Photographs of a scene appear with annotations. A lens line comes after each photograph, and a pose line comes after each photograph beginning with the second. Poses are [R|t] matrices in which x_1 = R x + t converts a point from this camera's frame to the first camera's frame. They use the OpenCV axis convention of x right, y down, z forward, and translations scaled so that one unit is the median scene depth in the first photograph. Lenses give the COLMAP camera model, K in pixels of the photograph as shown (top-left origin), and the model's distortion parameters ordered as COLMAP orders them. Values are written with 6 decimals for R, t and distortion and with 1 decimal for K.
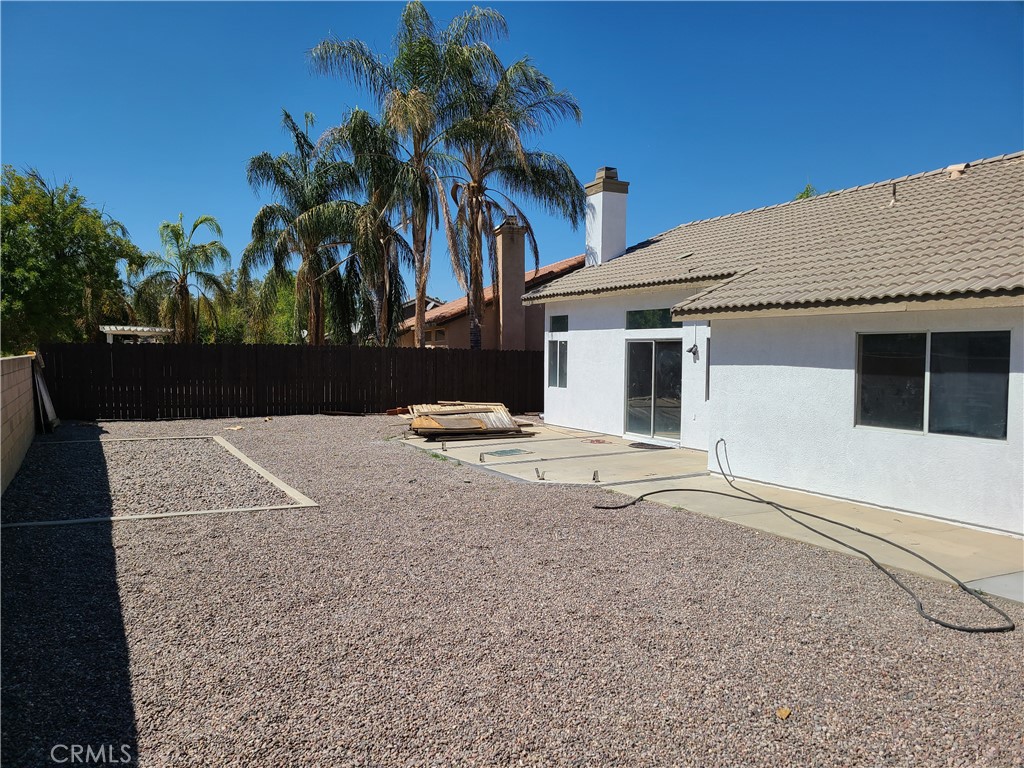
lens RADIAL K [[759.8, 0, 503.9], [0, 759.8, 395.8], [0, 0, 1]] dist [0.076128, -0.058948]
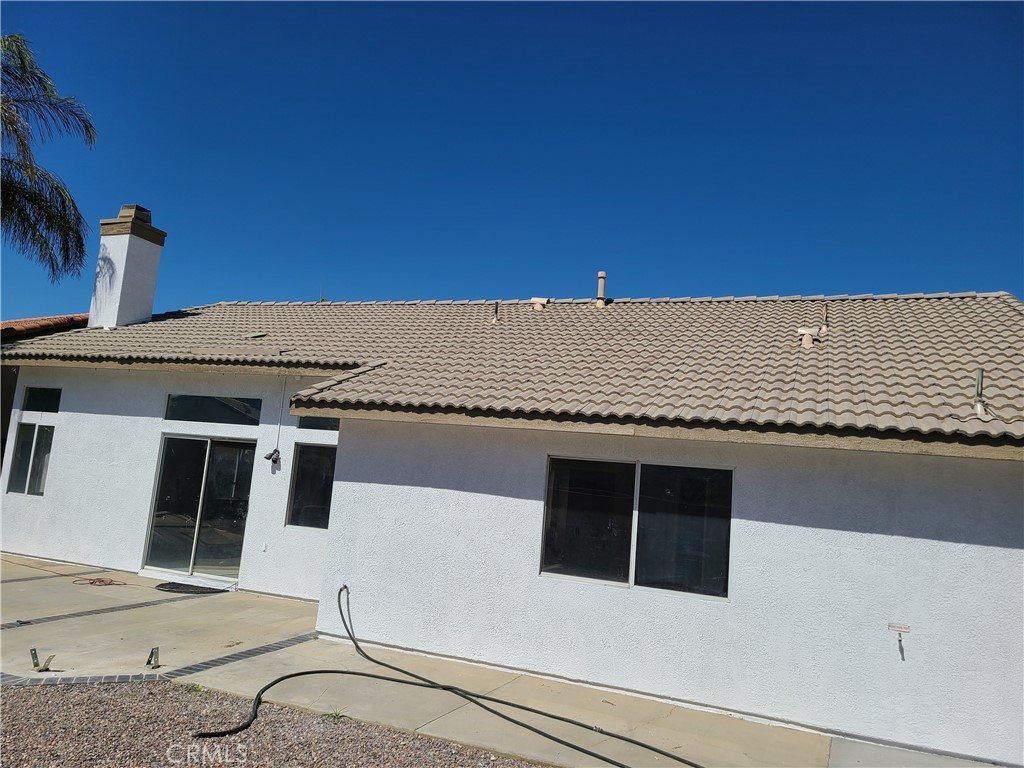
lens RADIAL K [[759.8, 0, 503.9], [0, 759.8, 395.8], [0, 0, 1]] dist [0.076128, -0.058948]
pose [[0.764245, 0.137794, 0.630034, -0.064018], [-0.045984, 0.986065, -0.159881, -0.009296], [-0.643285, 0.093217, 0.759931, 0.284491]]
